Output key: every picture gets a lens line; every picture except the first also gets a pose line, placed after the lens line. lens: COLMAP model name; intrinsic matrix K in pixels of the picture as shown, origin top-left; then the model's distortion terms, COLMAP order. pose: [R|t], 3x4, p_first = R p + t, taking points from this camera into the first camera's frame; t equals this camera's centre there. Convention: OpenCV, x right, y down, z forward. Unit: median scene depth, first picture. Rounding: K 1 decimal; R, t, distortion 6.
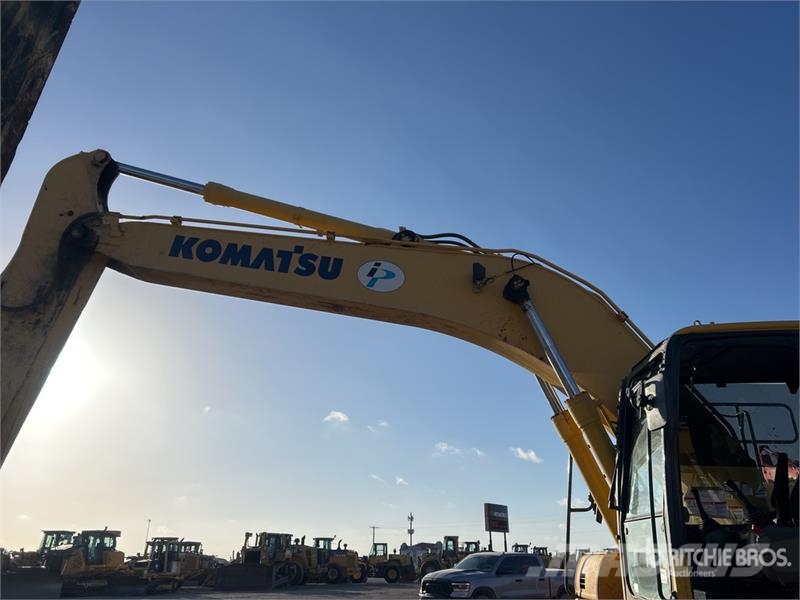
lens RADIAL K [[597.8, 0, 407.8], [0, 597.8, 302.1], [0, 0, 1]] dist [0.066421, -0.071022]
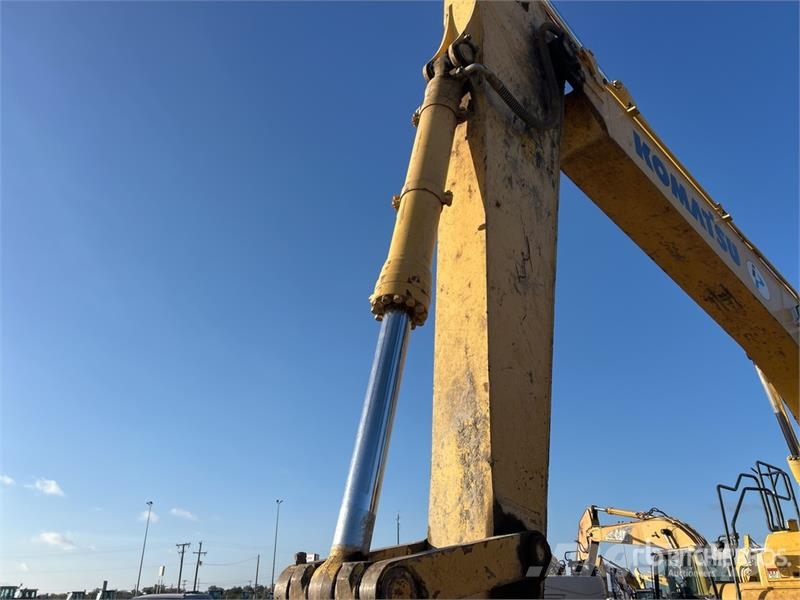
lens RADIAL K [[603.6, 0, 409.6], [0, 603.6, 293.3], [0, 0, 1]] dist [0.064017, -0.070594]
pose [[0.691814, 0.311220, 0.651564, -0.990260], [-0.267809, 0.948581, -0.168737, 0.269297], [-0.670575, -0.057759, 0.739589, 0.645573]]
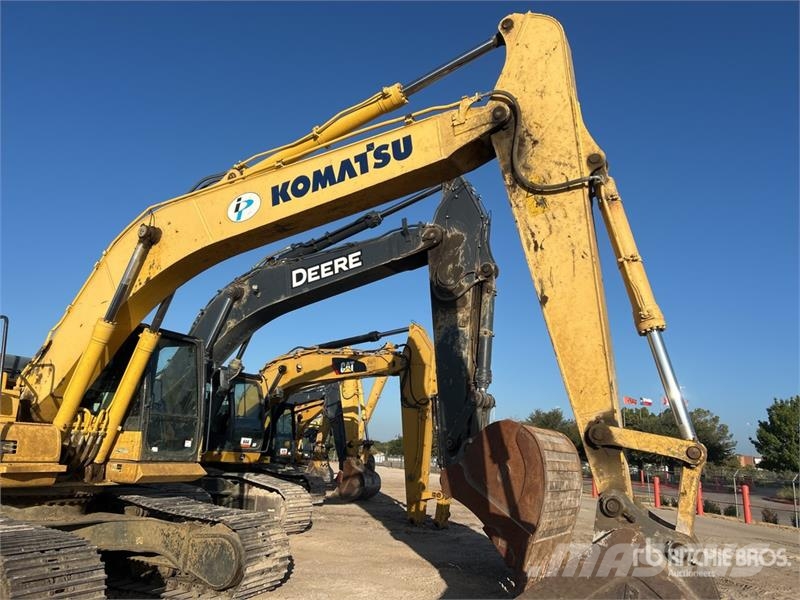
lens RADIAL K [[603.6, 0, 409.6], [0, 603.6, 293.3], [0, 0, 1]] dist [0.064017, -0.070594]
pose [[-0.917620, 0.055756, 0.393529, -0.771629], [-0.198437, 0.793615, -0.575150, 0.705974], [-0.344378, -0.605860, -0.717173, 1.645685]]
